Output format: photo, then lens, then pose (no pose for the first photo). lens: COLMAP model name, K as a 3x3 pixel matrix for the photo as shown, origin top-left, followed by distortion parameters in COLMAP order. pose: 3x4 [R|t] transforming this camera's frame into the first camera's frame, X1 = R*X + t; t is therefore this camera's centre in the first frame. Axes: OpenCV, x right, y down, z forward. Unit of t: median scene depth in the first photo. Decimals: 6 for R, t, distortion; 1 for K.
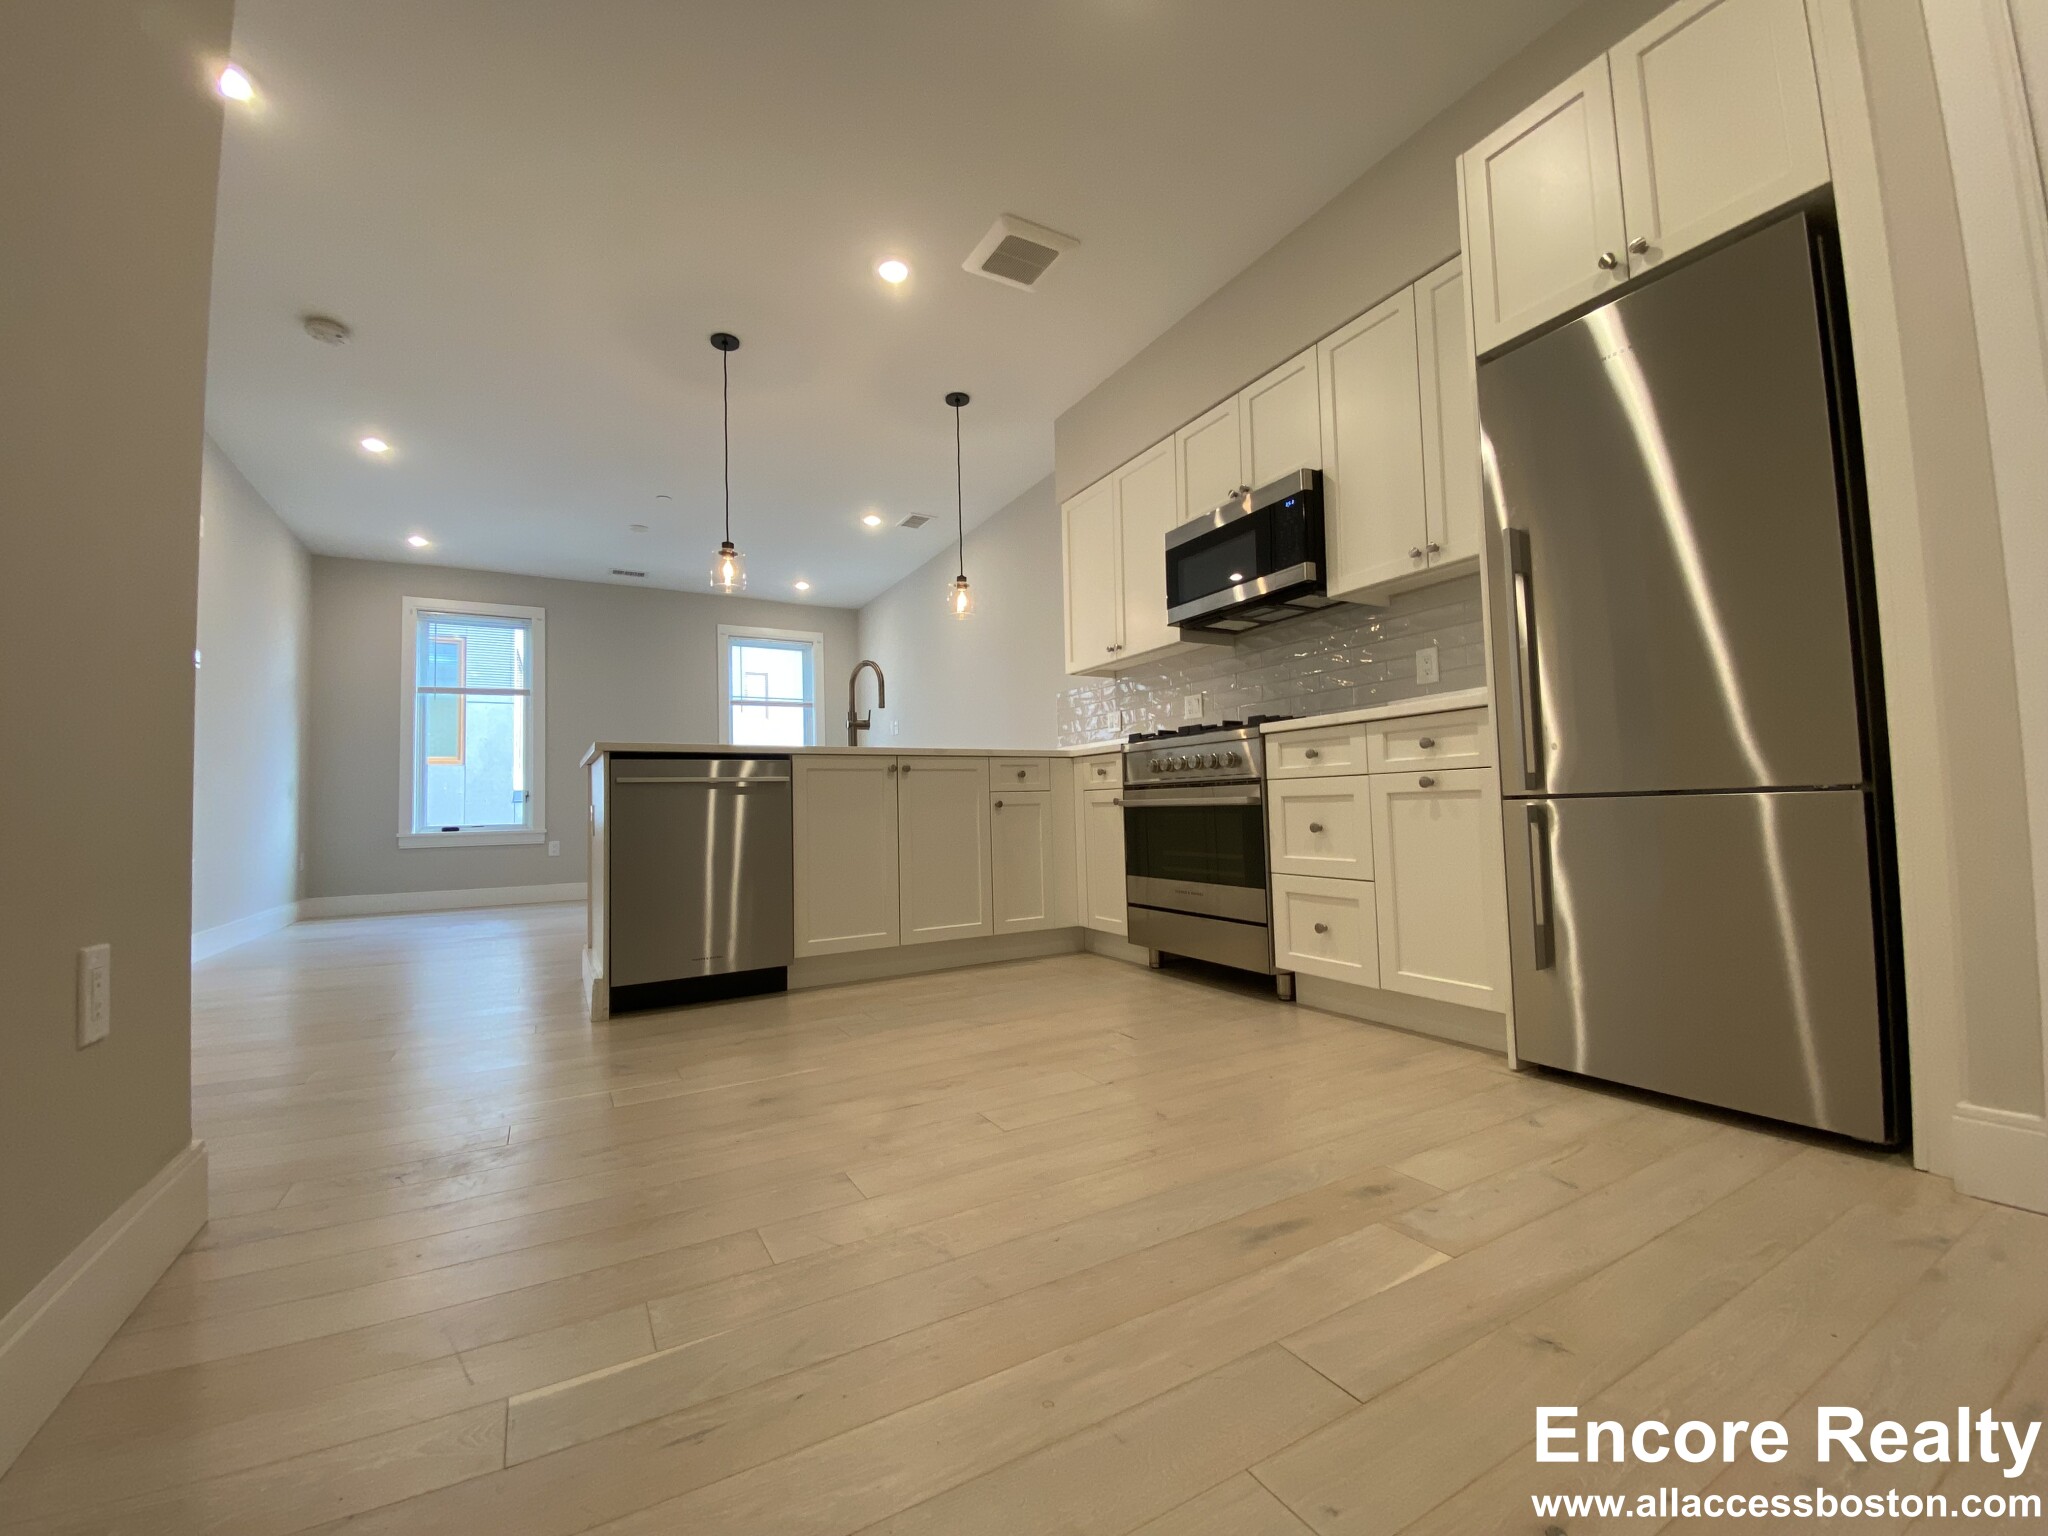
lens RADIAL K [[832.5, 0, 1008.5], [0, 832.5, 776.0], [0, 0, 1]] dist [0.015994, -0.000254]
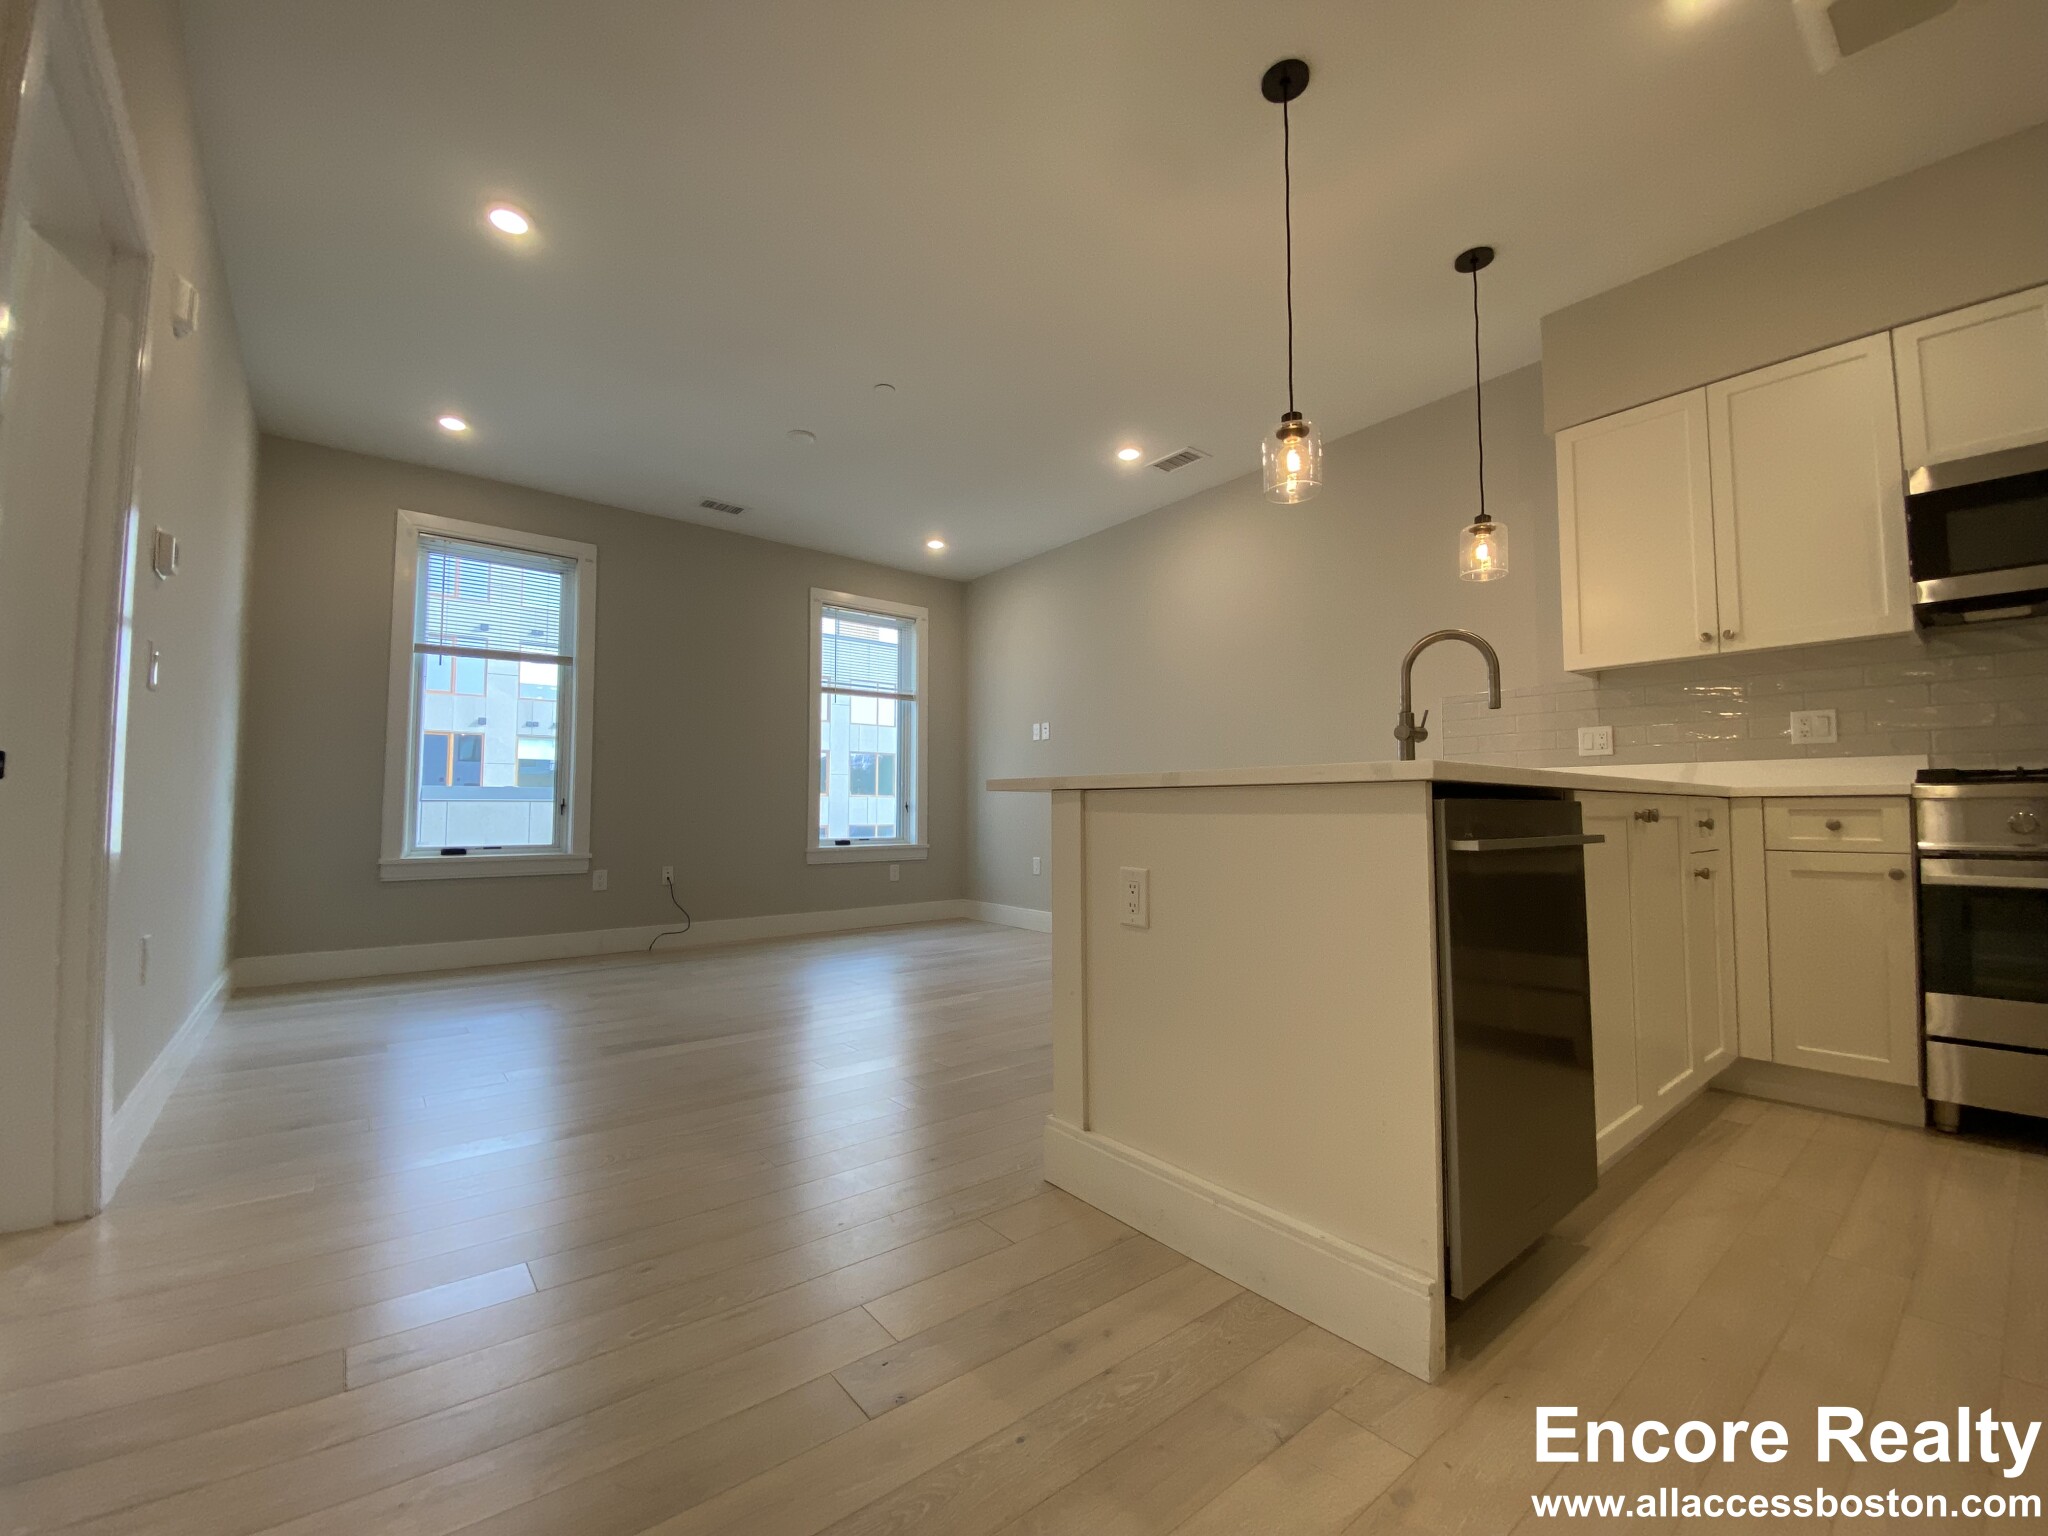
lens RADIAL K [[831.6, 0, 1014.5], [0, 831.6, 765.8], [0, 0, 1]] dist [0.026975, -0.019977]
pose [[0.985762, 0.036917, 0.164044, -0.345172], [-0.033889, 0.999200, -0.021222, -0.008397], [-0.164697, 0.015360, 0.986225, 0.259126]]
